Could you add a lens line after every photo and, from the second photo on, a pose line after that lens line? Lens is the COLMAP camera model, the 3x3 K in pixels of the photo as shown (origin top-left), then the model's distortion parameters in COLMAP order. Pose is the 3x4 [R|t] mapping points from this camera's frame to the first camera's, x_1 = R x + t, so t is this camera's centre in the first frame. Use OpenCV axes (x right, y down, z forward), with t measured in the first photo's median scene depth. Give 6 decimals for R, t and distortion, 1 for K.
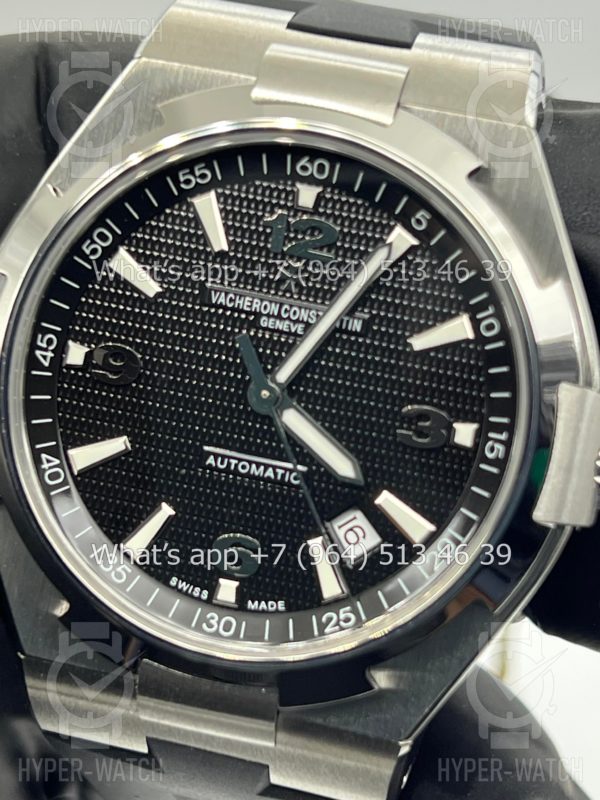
lens RADIAL K [[1921.2, 0, 301.0], [0, 1921.2, 396.8], [0, 0, 1]] dist [0.227245, 0.000000]
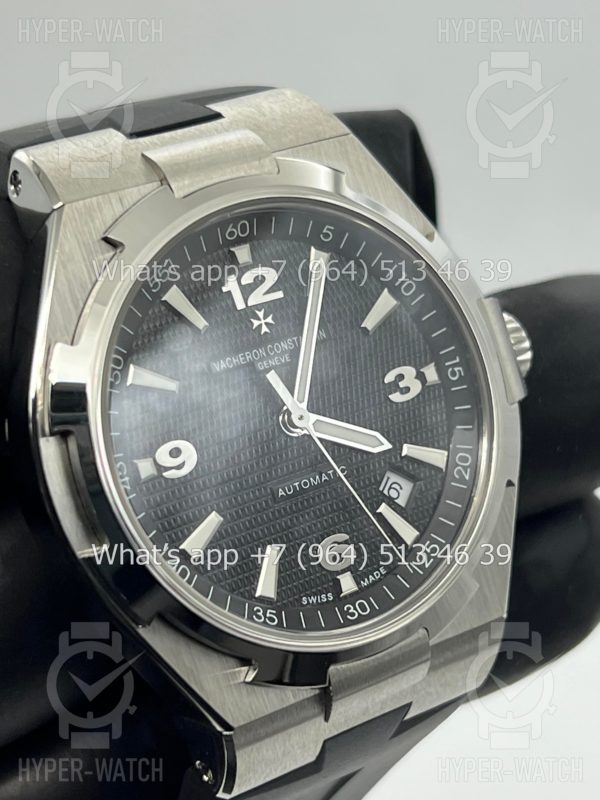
lens RADIAL K [[1921.2, 0, 300.8], [0, 1921.2, 398.4], [0, 0, 1]] dist [0.227245, 0.000000]
pose [[0.667677, -0.427943, 0.609157, -0.719828], [0.456104, 0.881854, 0.119597, -0.149842], [-0.588368, 0.197987, 0.783980, 0.077313]]
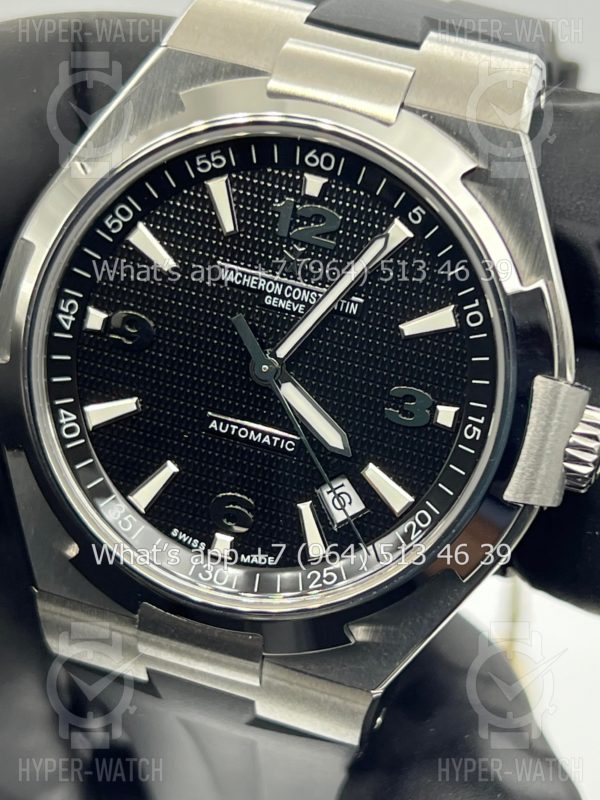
lens RADIAL K [[1921.2, 0, 296.1], [0, 1921.2, 400.3], [0, 0, 1]] dist [0.227245, 0.000000]
pose [[0.997623, 0.053718, -0.043160, 0.046042], [-0.050261, 0.995723, 0.077524, -0.067473], [0.047140, -0.075171, 0.996056, -0.079887]]
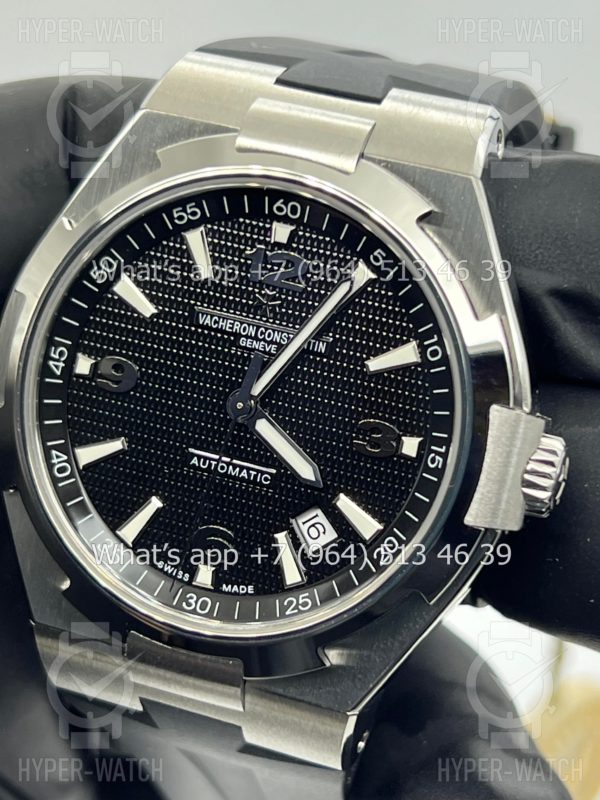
lens RADIAL K [[1921.2, 0, 306.0], [0, 1921.2, 404.9], [0, 0, 1]] dist [0.227245, 0.000000]
pose [[0.994070, 0.029875, -0.104556, 0.138888], [-0.027415, 0.999314, 0.024887, -0.030984], [0.105228, -0.021873, 0.994208, -0.135517]]
